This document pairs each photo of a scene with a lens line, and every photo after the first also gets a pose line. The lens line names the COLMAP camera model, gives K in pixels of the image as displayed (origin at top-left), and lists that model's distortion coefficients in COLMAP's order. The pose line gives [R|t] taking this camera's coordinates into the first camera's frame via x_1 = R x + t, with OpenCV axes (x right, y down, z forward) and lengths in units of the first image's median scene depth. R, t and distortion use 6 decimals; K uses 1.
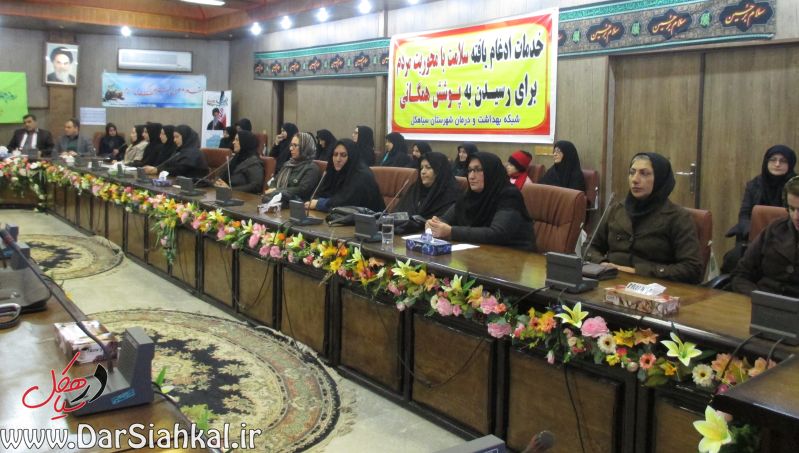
lens RADIAL K [[726.6, 0, 400.1], [0, 726.6, 166.6], [0, 0, 1]] dist [-0.041930, 0.006418]
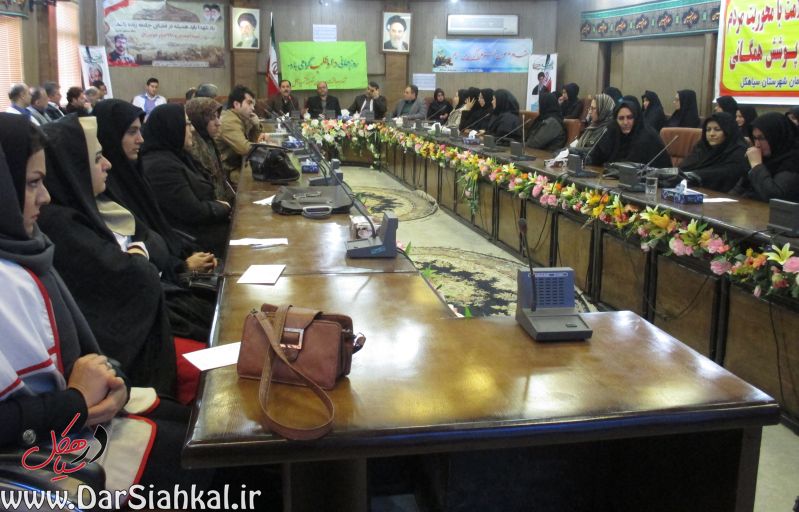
lens RADIAL K [[772.7, 0, 399.5], [0, 772.7, 256.0], [0, 0, 1]] dist [-0.054560, 0.002721]
pose [[0.901851, 0.080028, -0.424570, 0.087678], [-0.014593, 0.987777, 0.155190, 0.015904], [0.431800, -0.133763, 0.891996, -0.114614]]
